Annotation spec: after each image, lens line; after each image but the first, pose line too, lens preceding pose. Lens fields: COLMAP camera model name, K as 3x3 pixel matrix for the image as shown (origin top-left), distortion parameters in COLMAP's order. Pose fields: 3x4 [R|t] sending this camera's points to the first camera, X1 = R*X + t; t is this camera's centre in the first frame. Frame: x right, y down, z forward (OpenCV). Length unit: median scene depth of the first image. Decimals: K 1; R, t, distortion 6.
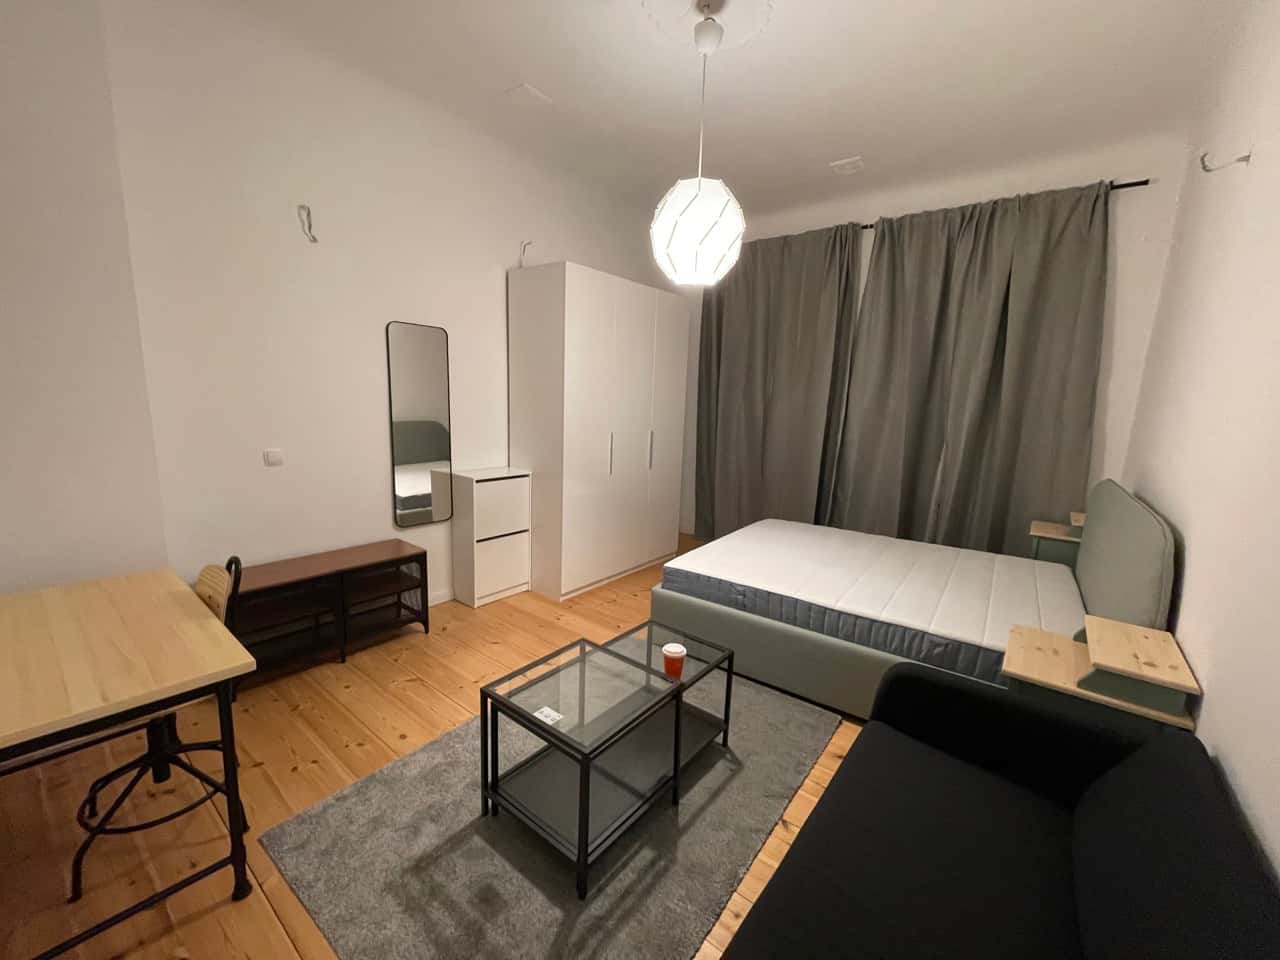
lens RADIAL K [[519.8, 0, 640.0], [0, 519.8, 480.0], [0, 0, 1]] dist [0.004125, 0.000396]
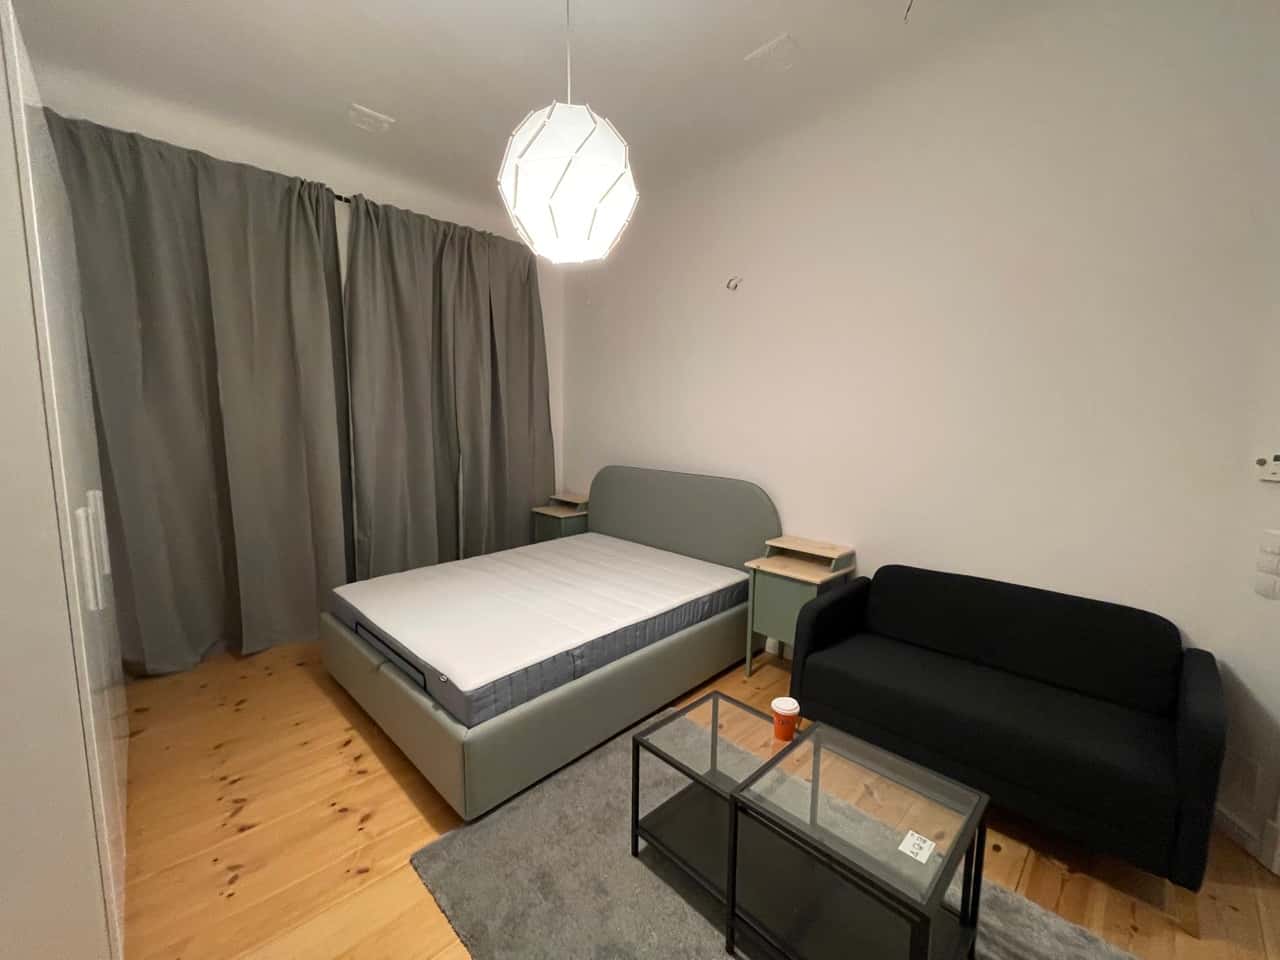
lens RADIAL K [[519.8, 0, 640.0], [0, 519.8, 480.0], [0, 0, 1]] dist [0.004125, 0.000396]
pose [[0.128254, -0.151065, 0.980169, -0.547690], [0.154000, 0.979376, 0.130792, -0.144973], [-0.979712, 0.134171, 0.148873, 0.745938]]
